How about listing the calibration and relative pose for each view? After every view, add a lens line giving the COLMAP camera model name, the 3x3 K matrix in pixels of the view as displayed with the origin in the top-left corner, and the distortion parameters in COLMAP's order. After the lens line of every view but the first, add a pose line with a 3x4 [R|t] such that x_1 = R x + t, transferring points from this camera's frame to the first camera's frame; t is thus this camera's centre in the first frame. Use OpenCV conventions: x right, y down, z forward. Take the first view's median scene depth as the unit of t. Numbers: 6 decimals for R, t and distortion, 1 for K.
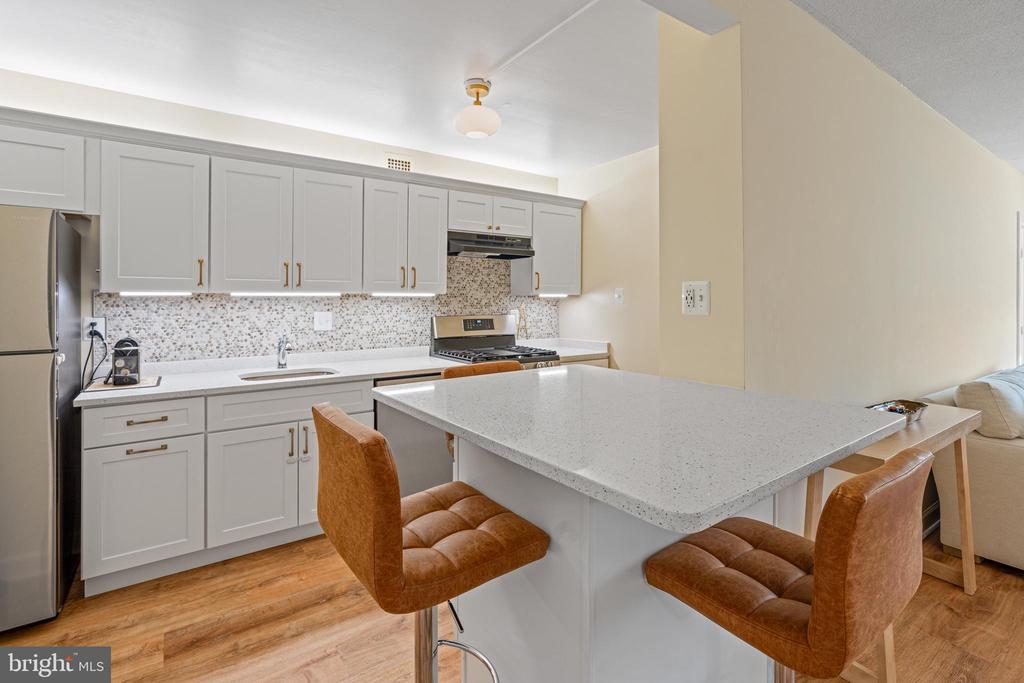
lens RADIAL K [[484.0, 0, 519.2], [0, 484.0, 299.3], [0, 0, 1]] dist [-0.000371, 0.000161]
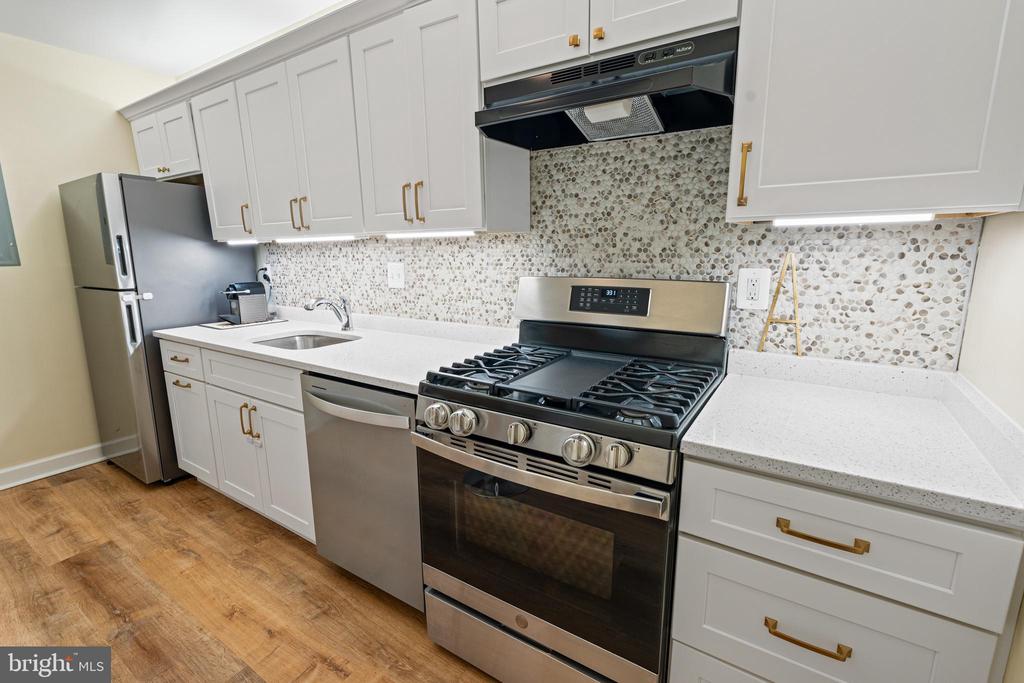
lens RADIAL K [[463.0, 0, 512.0], [0, 463.0, 341.5], [0, 0, 1]] dist [-0.002665, -0.000608]
pose [[0.359173, 0.178996, -0.915945, 0.345920], [0.011570, 0.980506, 0.196150, 0.008110], [0.933199, -0.081050, 0.350100, 0.981195]]
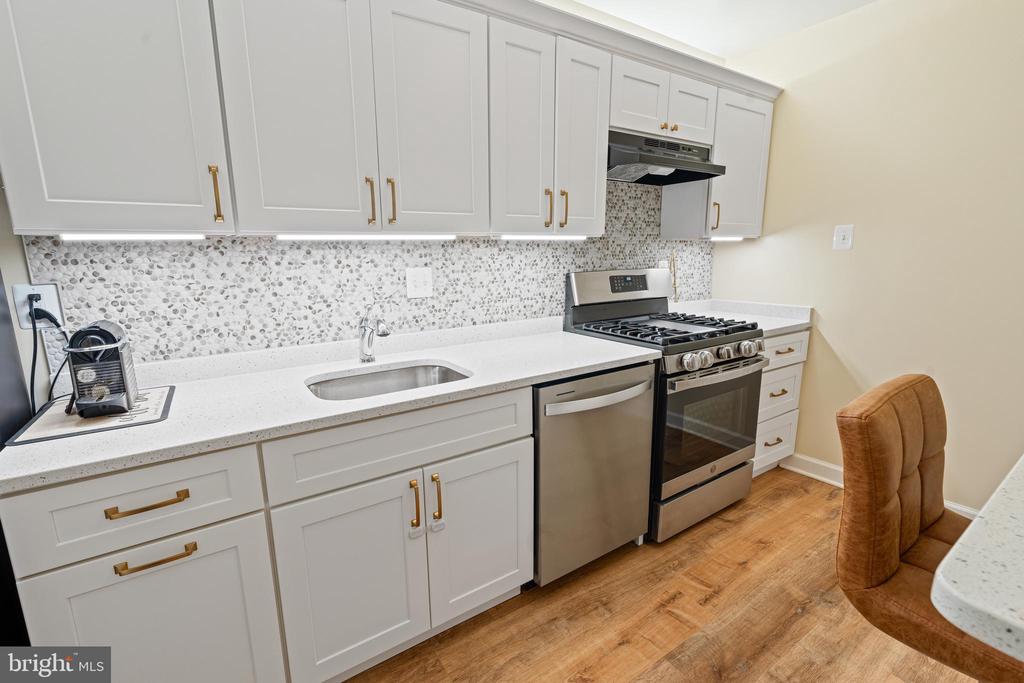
lens RADIAL K [[463.0, 0, 512.0], [0, 463.0, 341.5], [0, 0, 1]] dist [-0.002665, -0.000608]
pose [[0.999307, -0.005809, -0.036762, -0.284559], [0.012795, 0.981162, 0.192762, 0.006289], [0.034950, -0.193099, 0.980557, 0.433951]]
